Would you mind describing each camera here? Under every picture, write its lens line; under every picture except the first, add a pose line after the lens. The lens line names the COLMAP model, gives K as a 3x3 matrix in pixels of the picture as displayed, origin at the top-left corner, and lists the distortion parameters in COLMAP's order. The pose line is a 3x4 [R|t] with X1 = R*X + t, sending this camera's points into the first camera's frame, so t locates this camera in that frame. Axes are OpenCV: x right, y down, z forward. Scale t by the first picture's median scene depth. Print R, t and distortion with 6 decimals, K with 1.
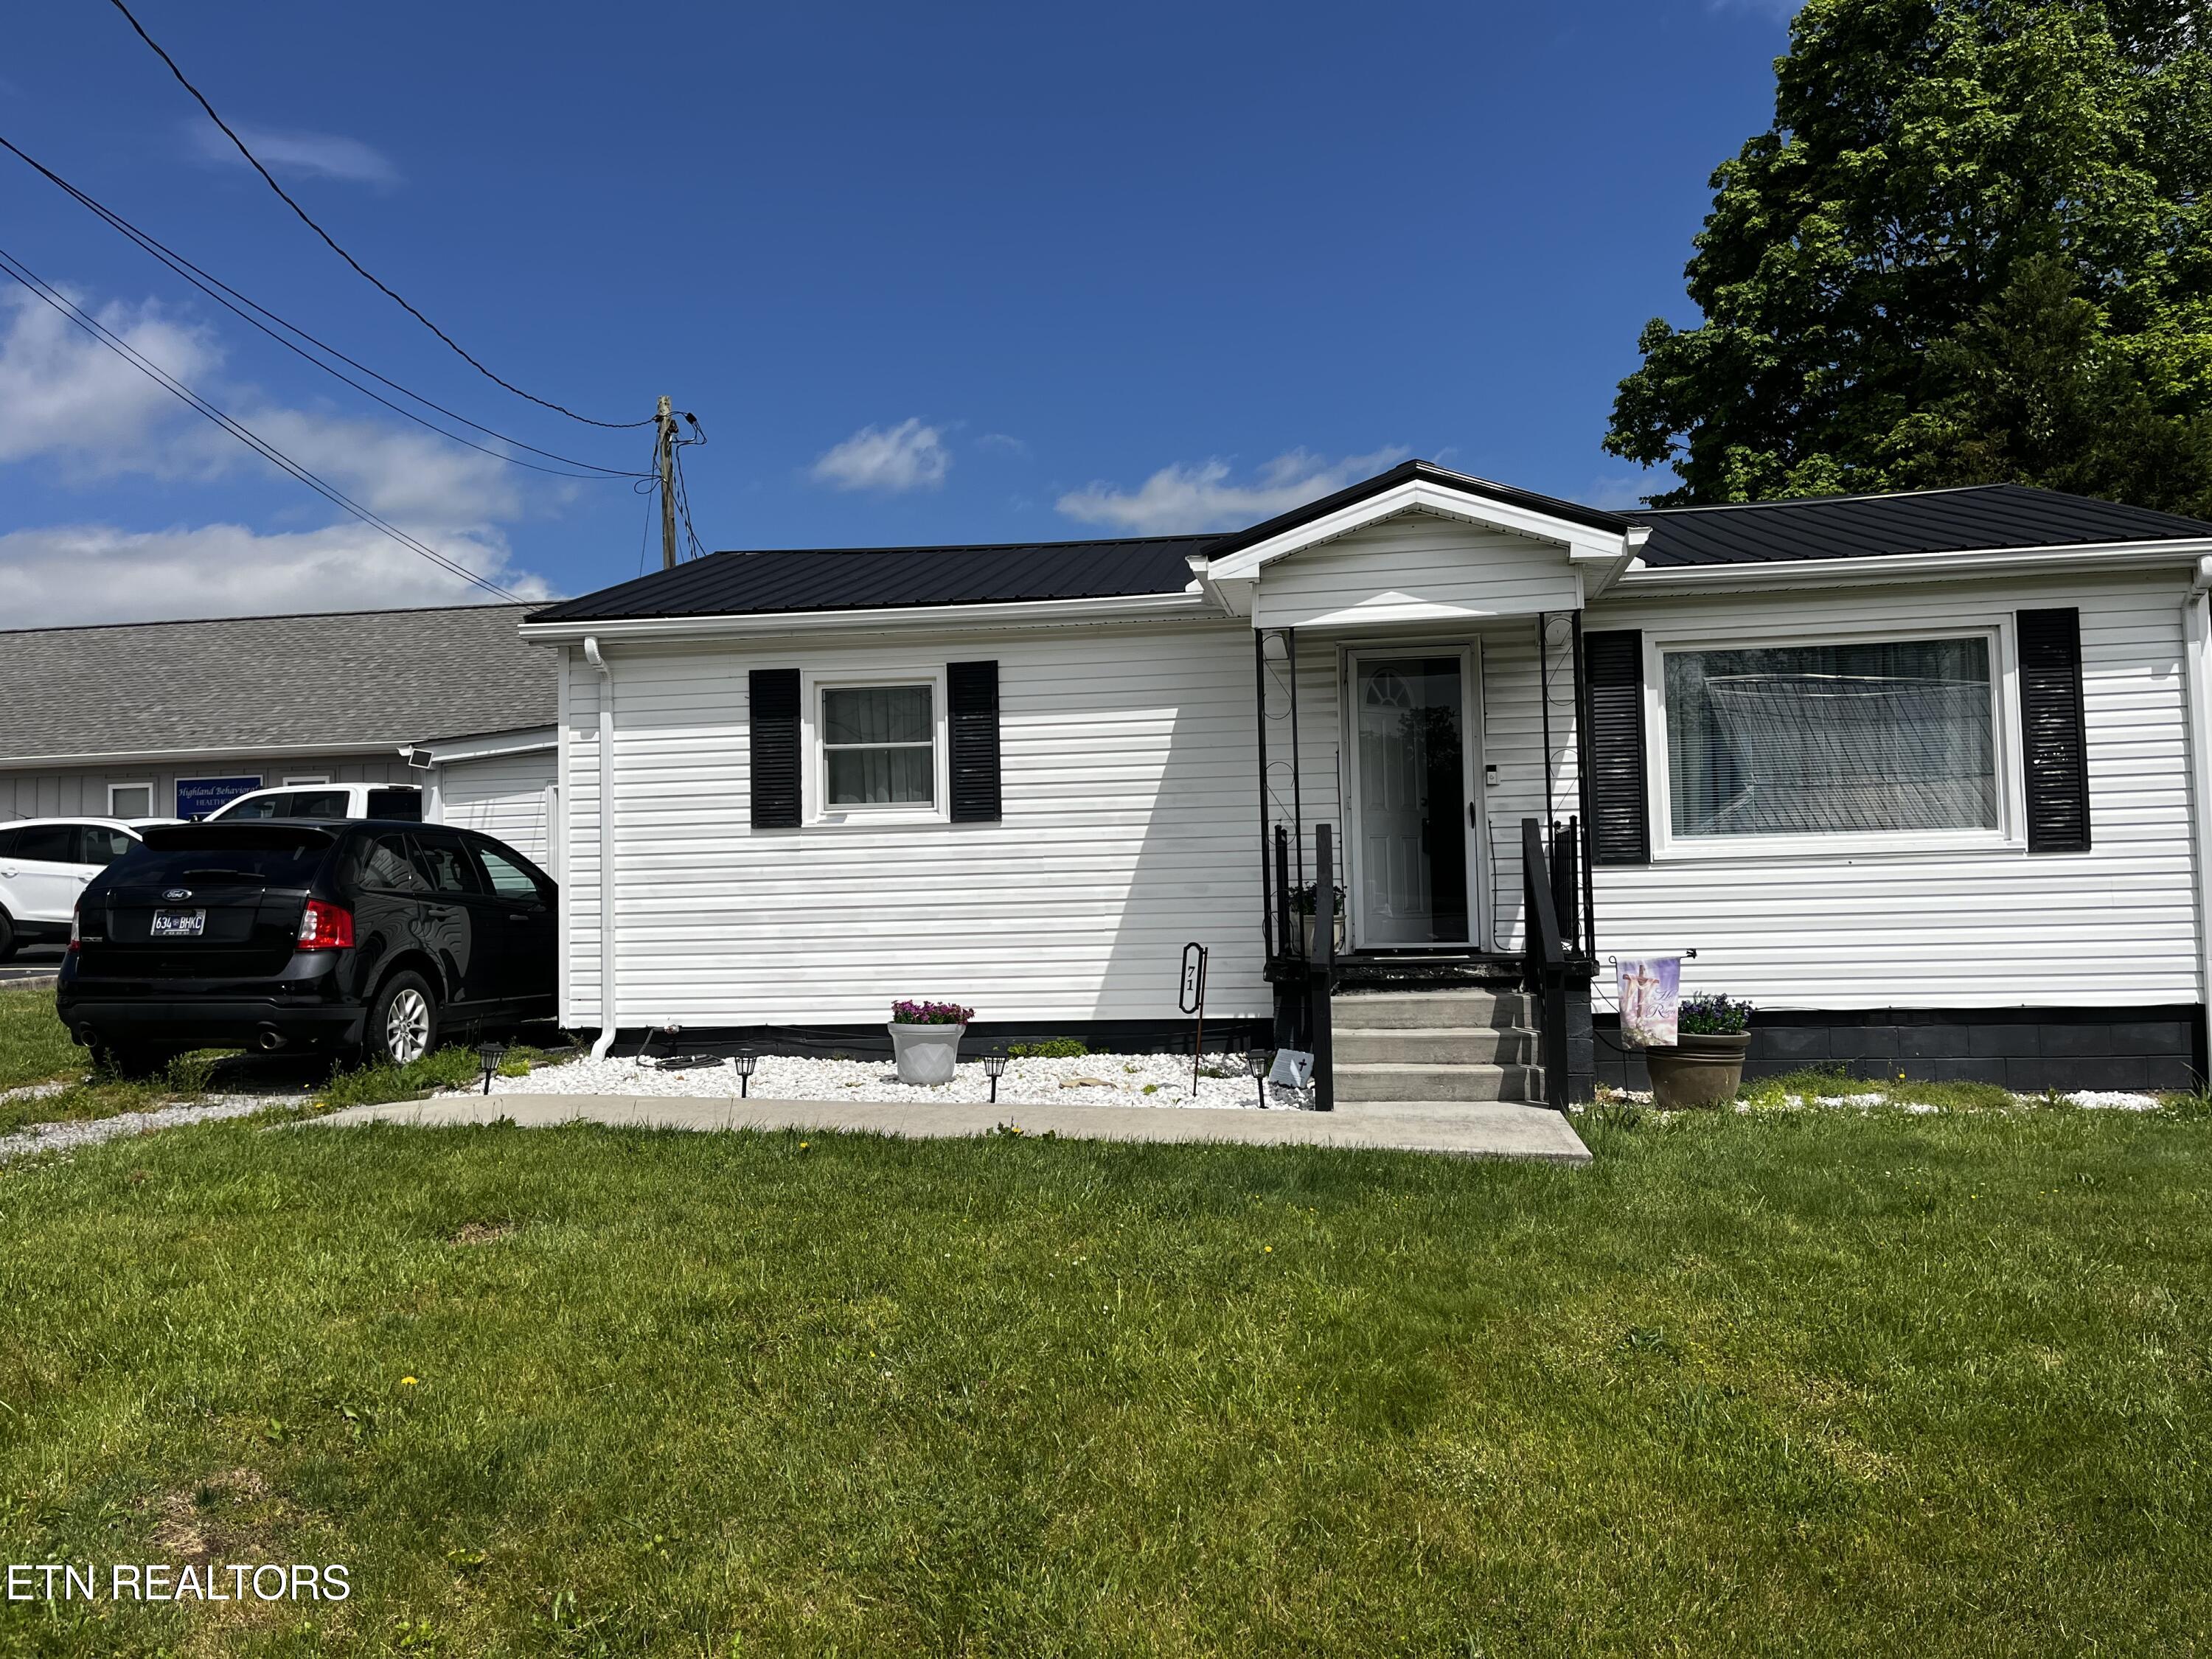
lens RADIAL K [[1676.9, 0, 1110.9], [0, 1676.9, 815.1], [0, 0, 1]] dist [0.095710, -0.137676]
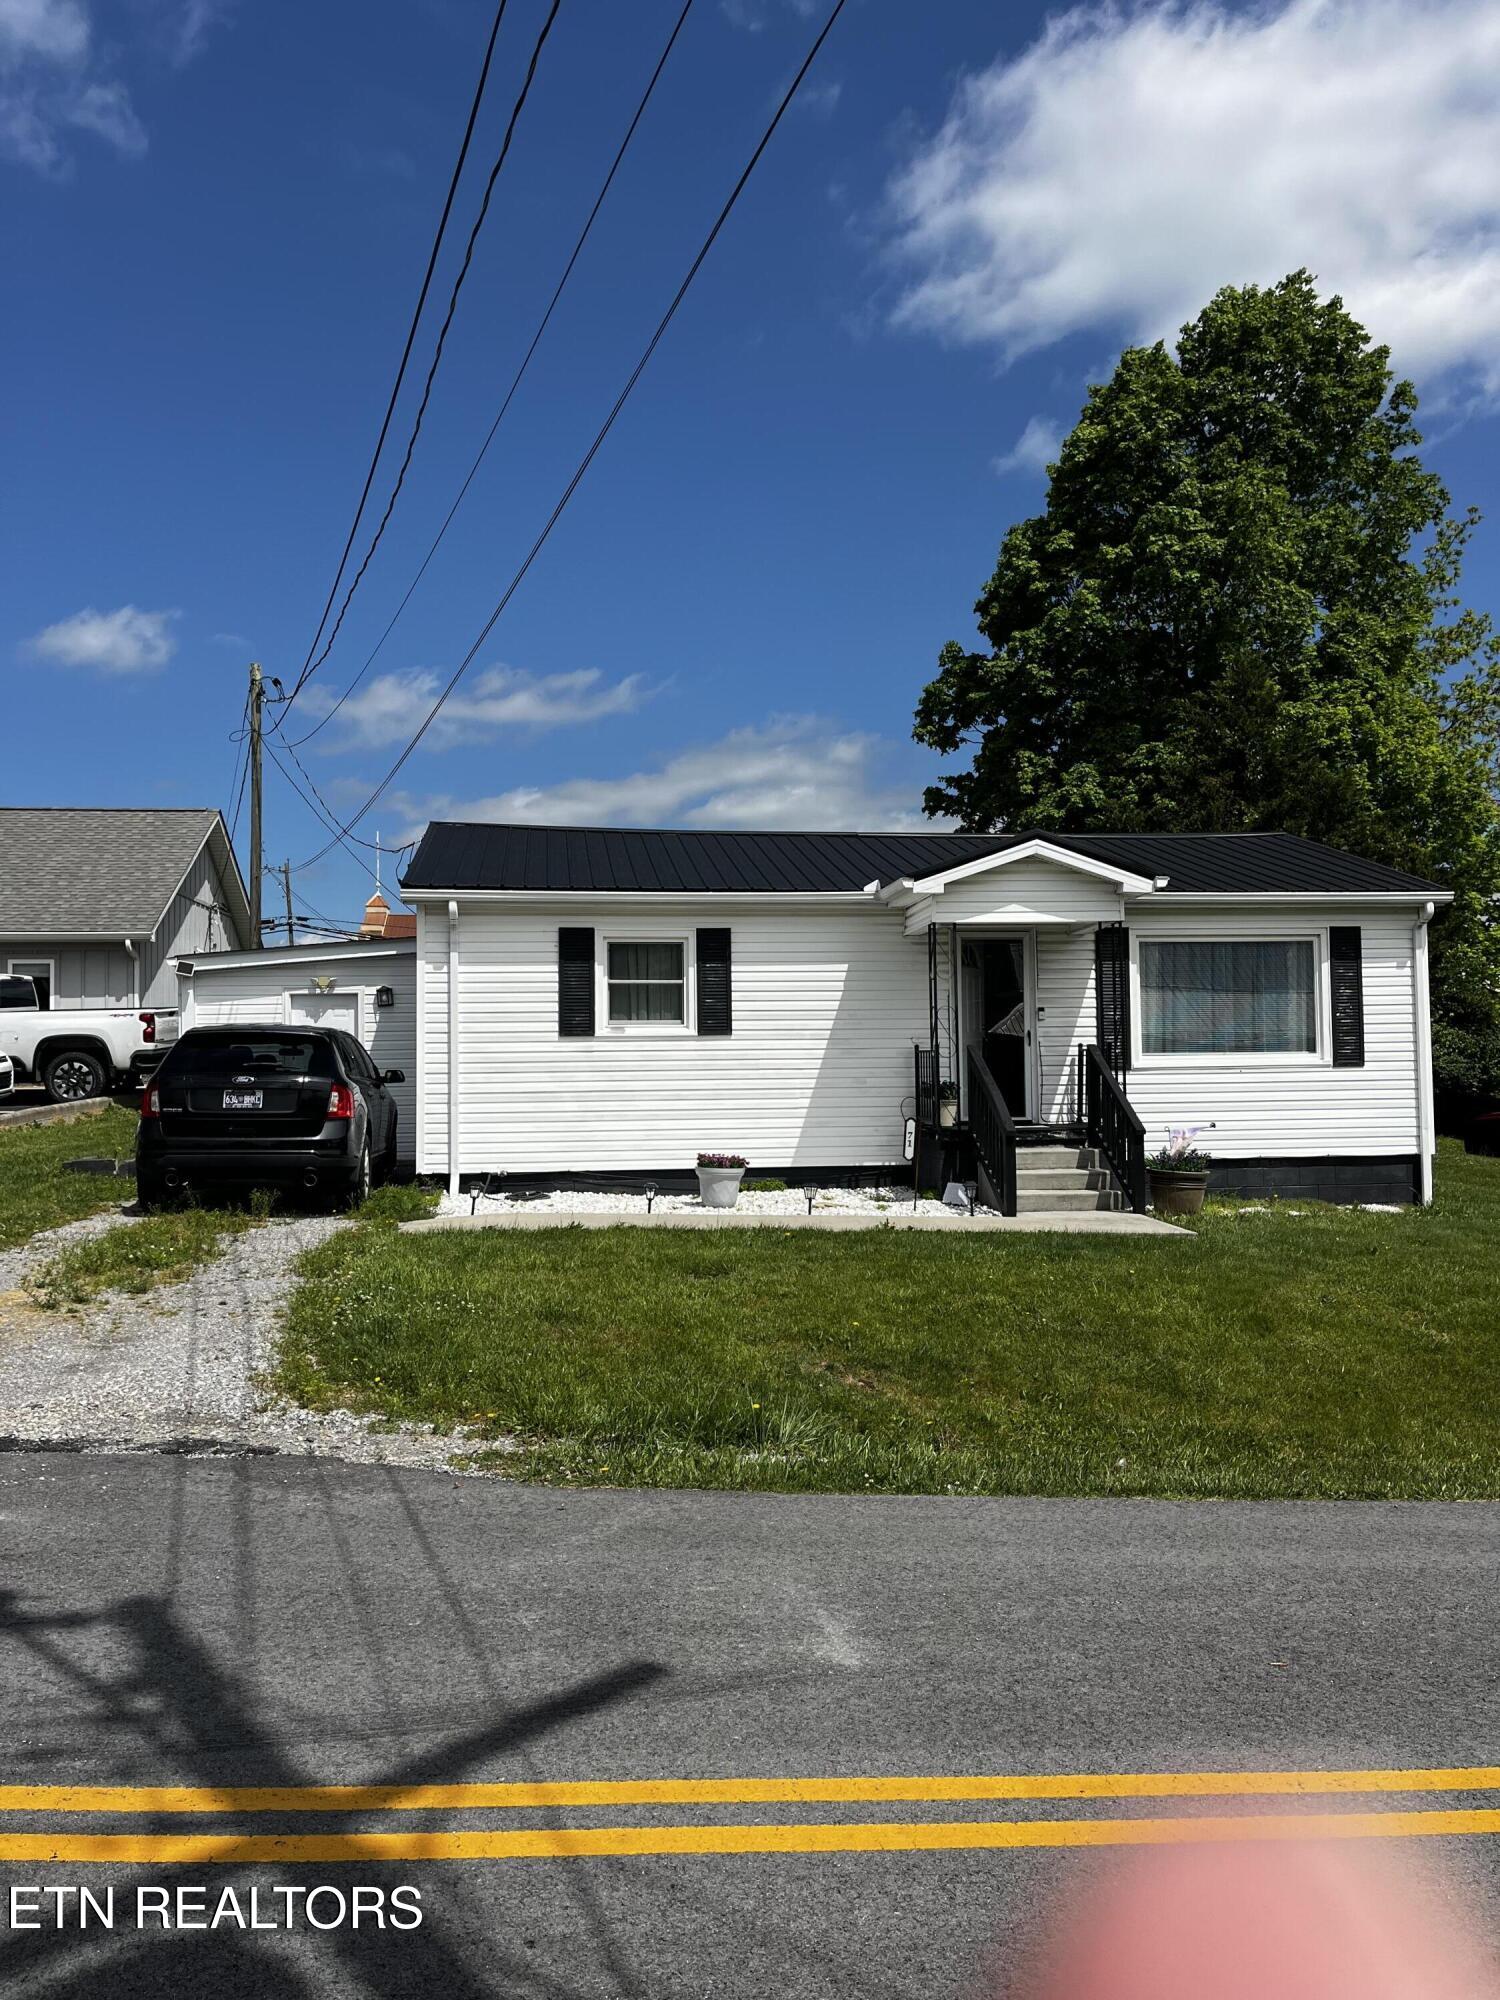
lens RADIAL K [[1517.7, 0, 750.0], [0, 1517.7, 1000.0], [0, 0, 1]] dist [0.032062, -0.000273]
pose [[0.964909, 0.025107, 0.261381, -0.398578], [-0.025882, 0.999665, -0.000478, -0.027100], [-0.261305, -0.006304, 0.965236, -0.309870]]
